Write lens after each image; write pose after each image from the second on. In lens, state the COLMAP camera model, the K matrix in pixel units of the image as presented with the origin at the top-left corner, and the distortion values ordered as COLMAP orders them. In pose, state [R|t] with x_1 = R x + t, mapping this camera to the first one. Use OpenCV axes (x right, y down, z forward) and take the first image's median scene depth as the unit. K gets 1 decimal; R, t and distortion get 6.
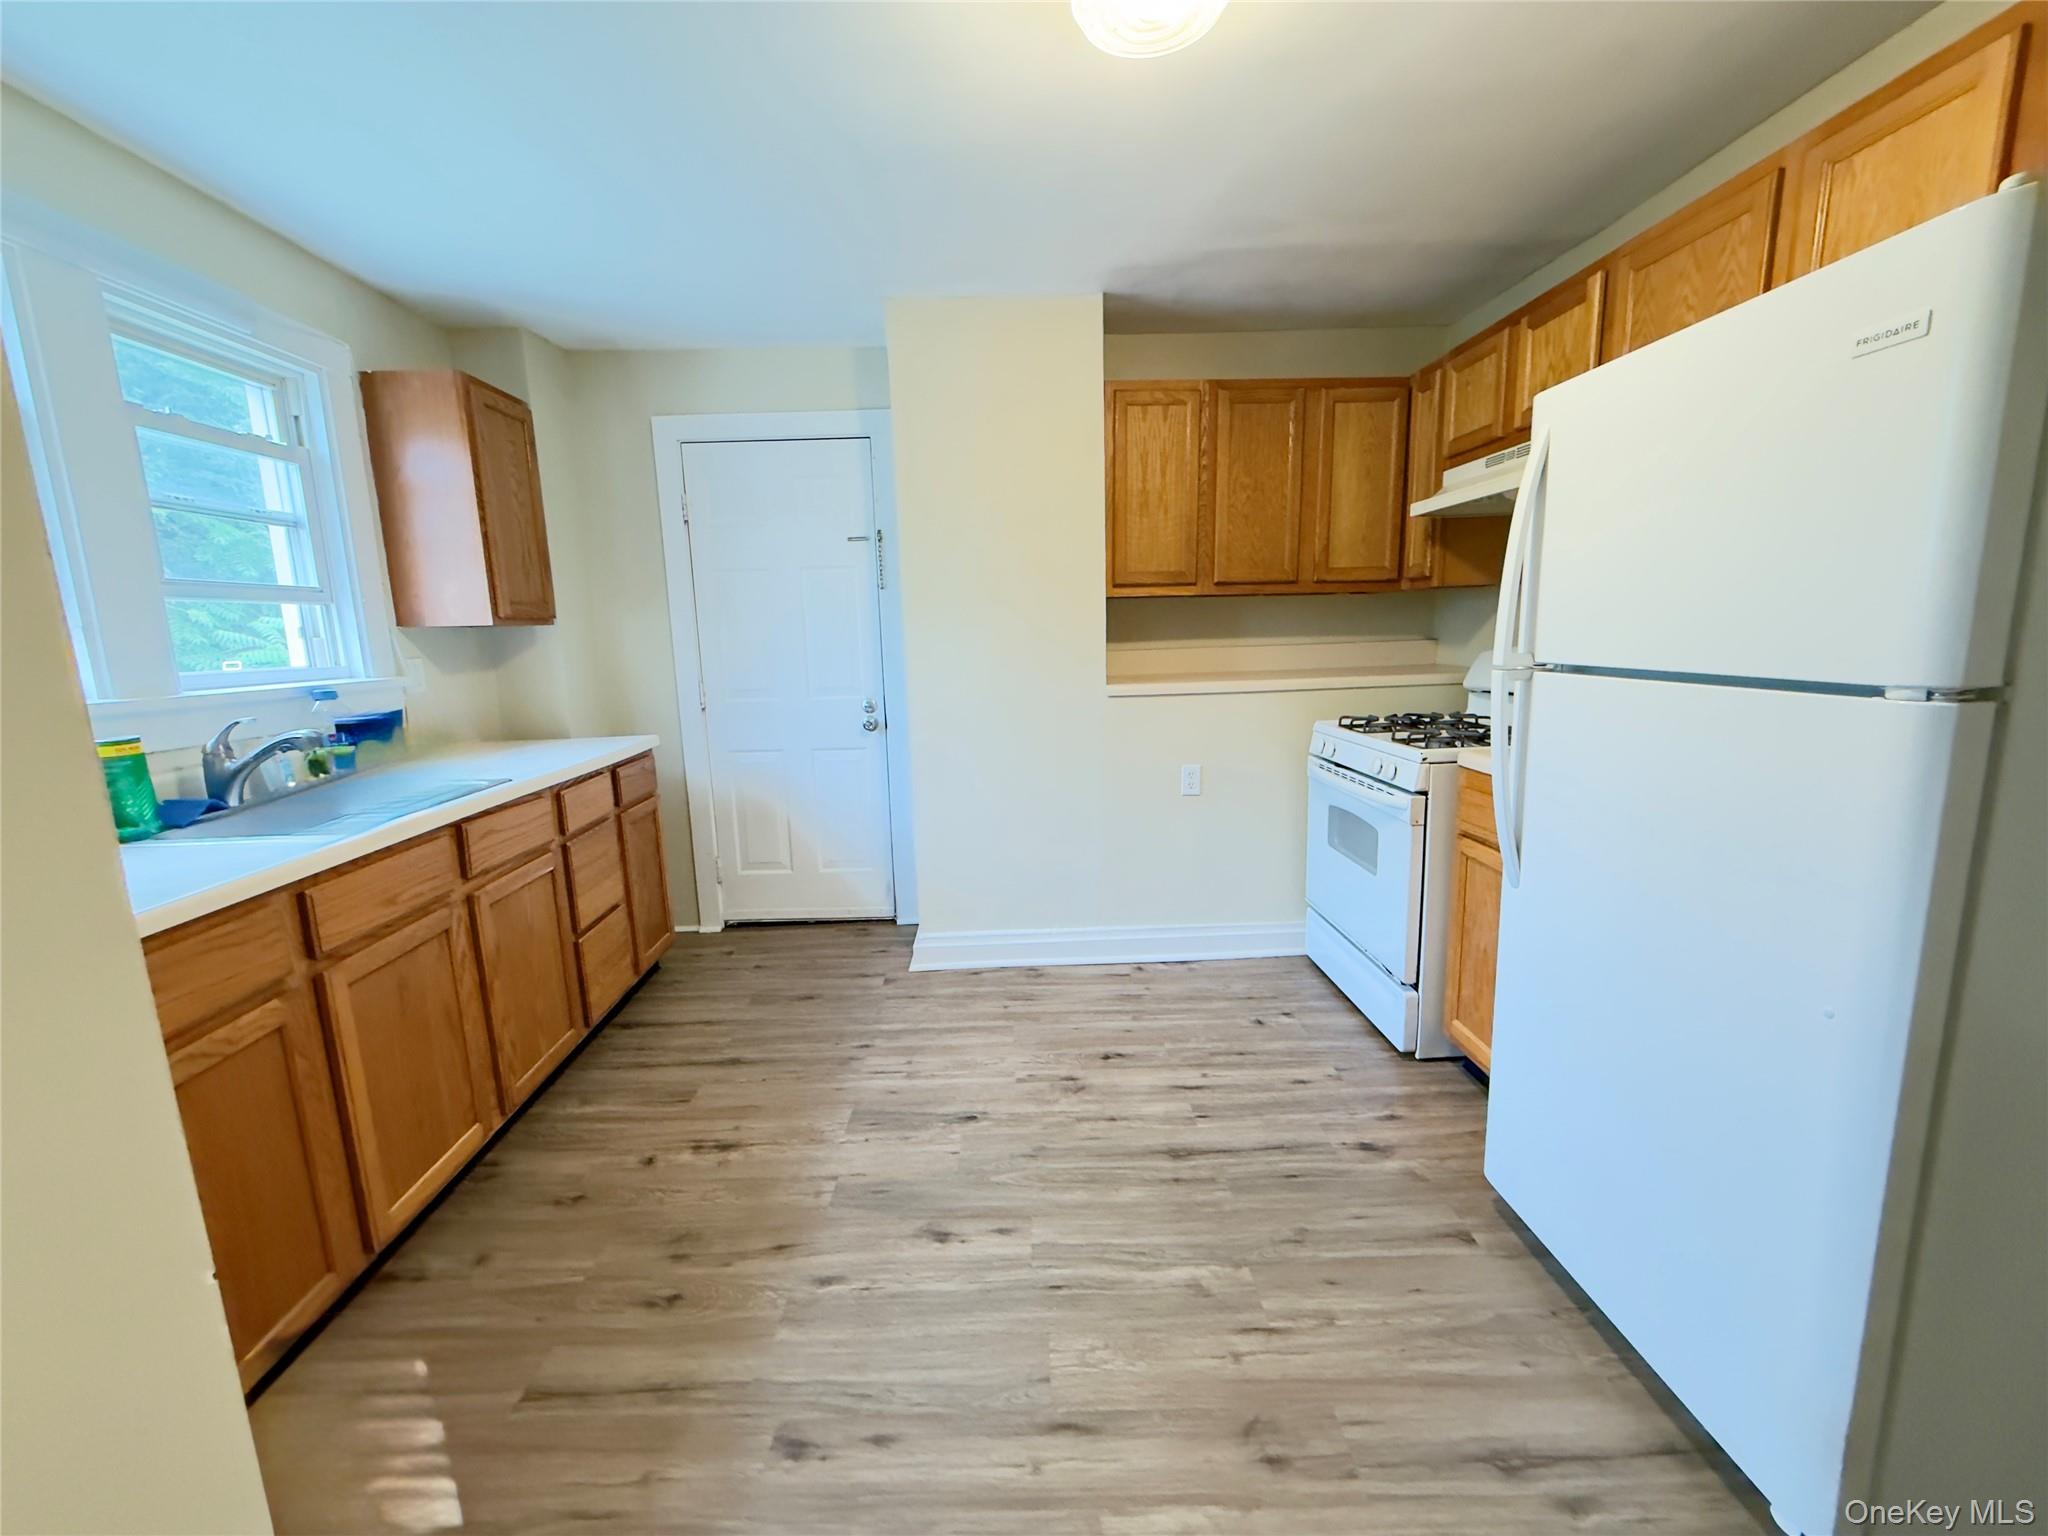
lens RADIAL K [[818.8, 0, 1017.5], [0, 818.8, 768.0], [0, 0, 1]] dist [-0.000623, -0.000147]
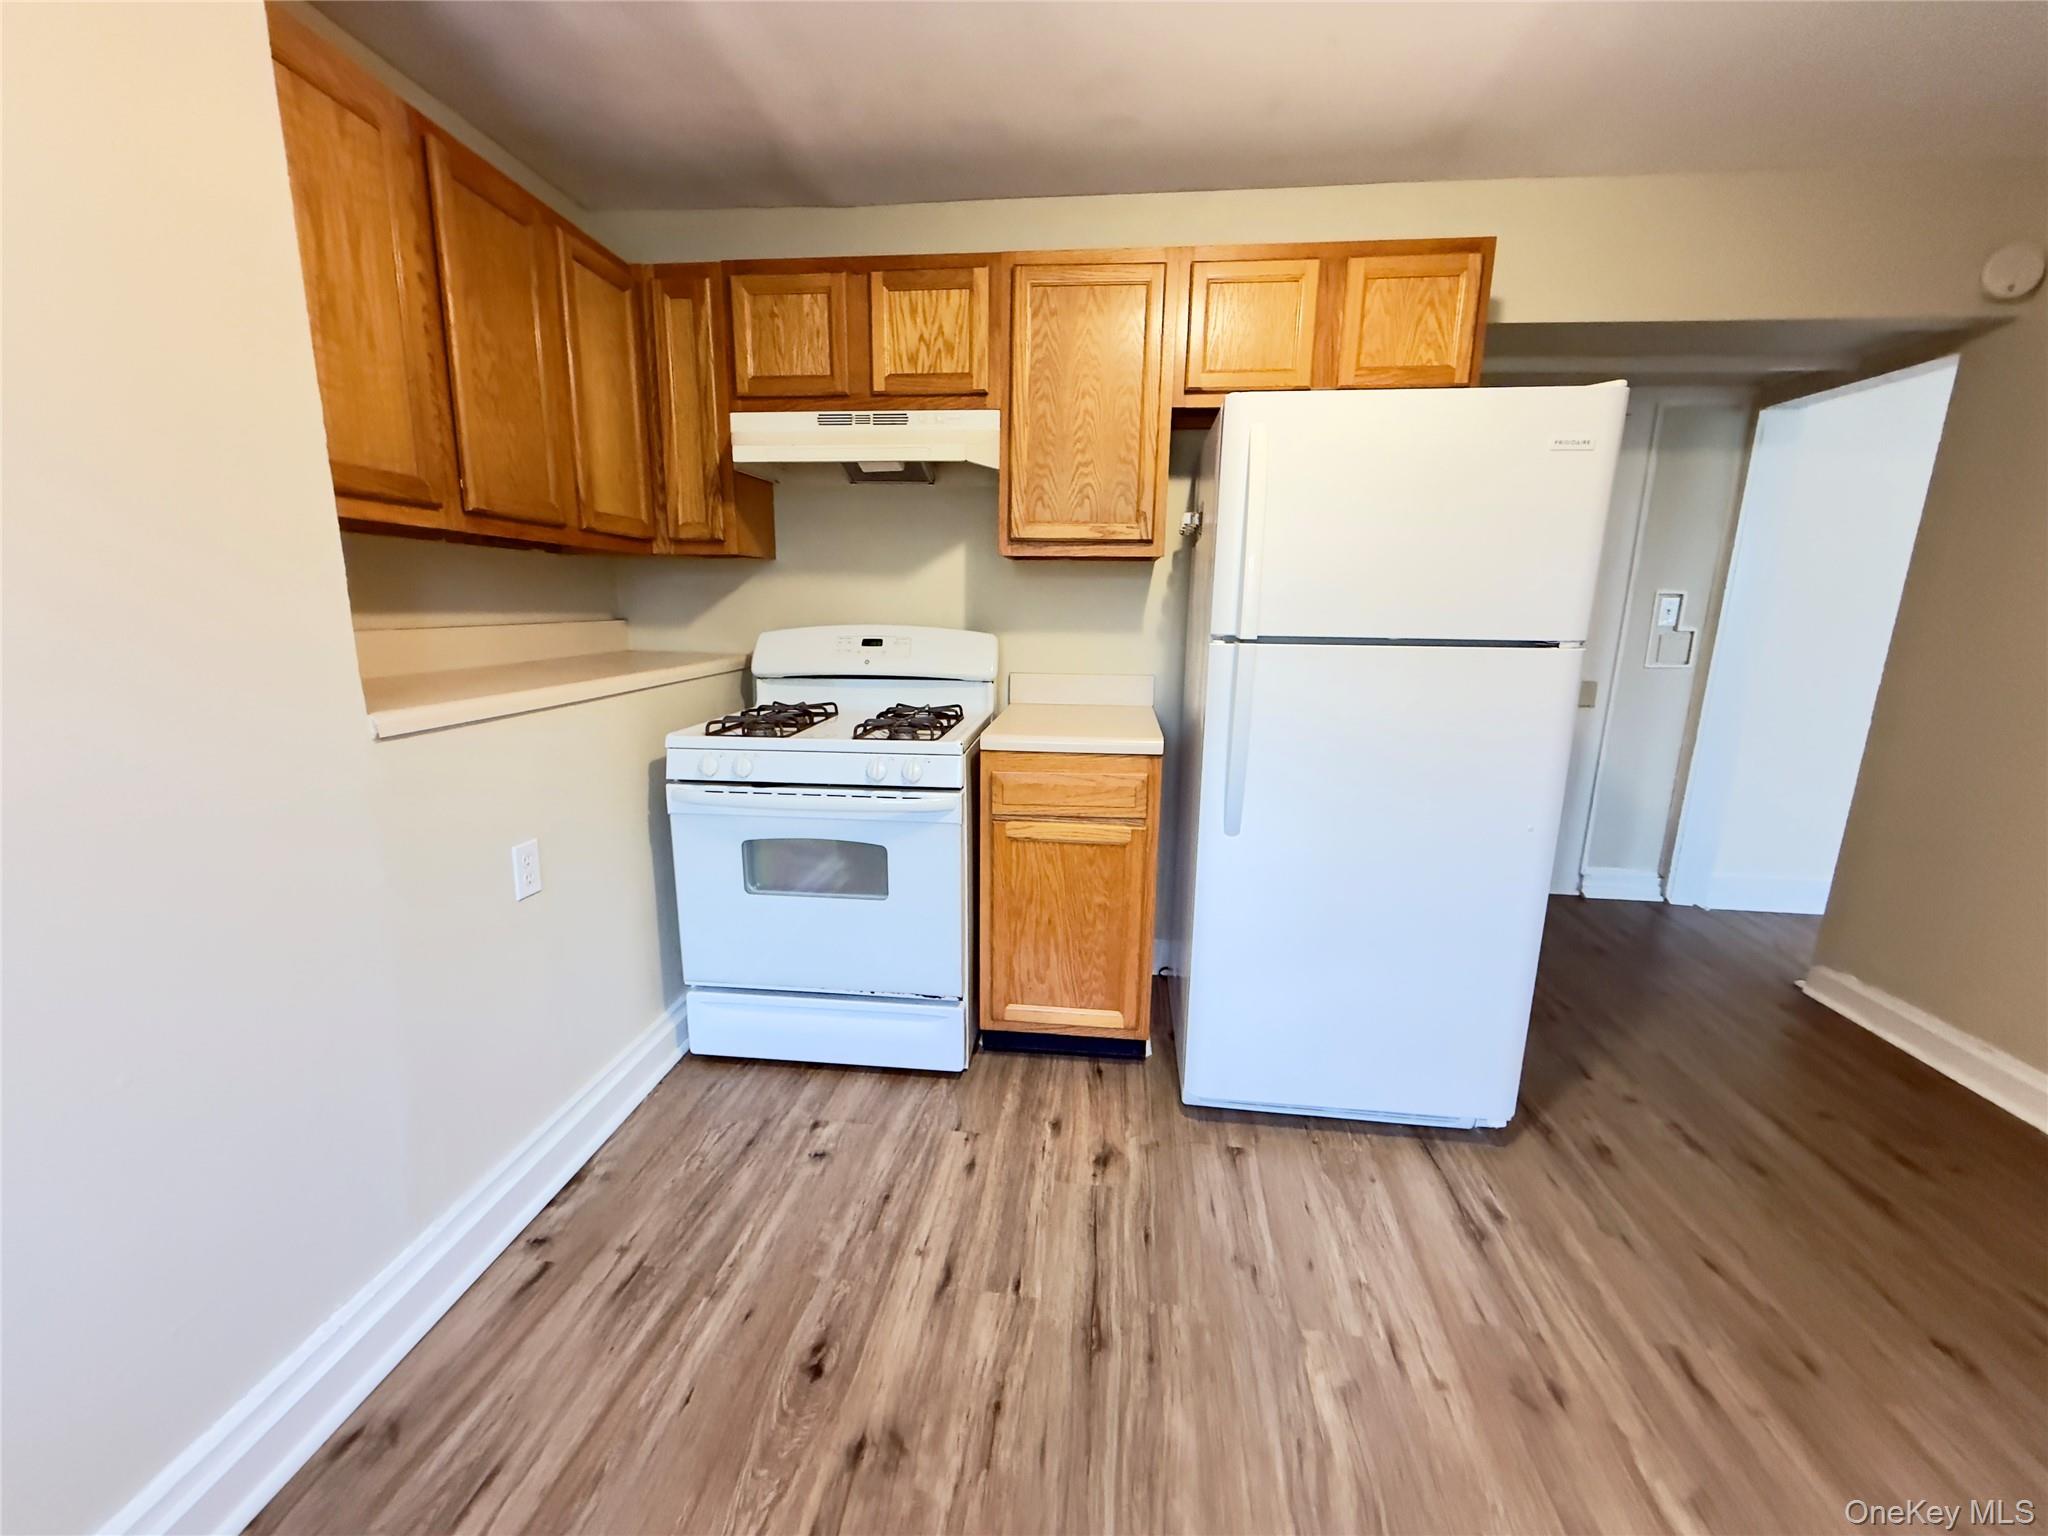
lens RADIAL K [[818.8, 0, 1023.6], [0, 818.8, 766.5], [0, 0, 1]] dist [-0.000623, -0.000147]
pose [[0.126508, -0.165952, 0.977985, -0.353970], [0.152478, 0.977443, 0.146136, -0.106196], [-0.980177, 0.130634, 0.148959, 0.746142]]
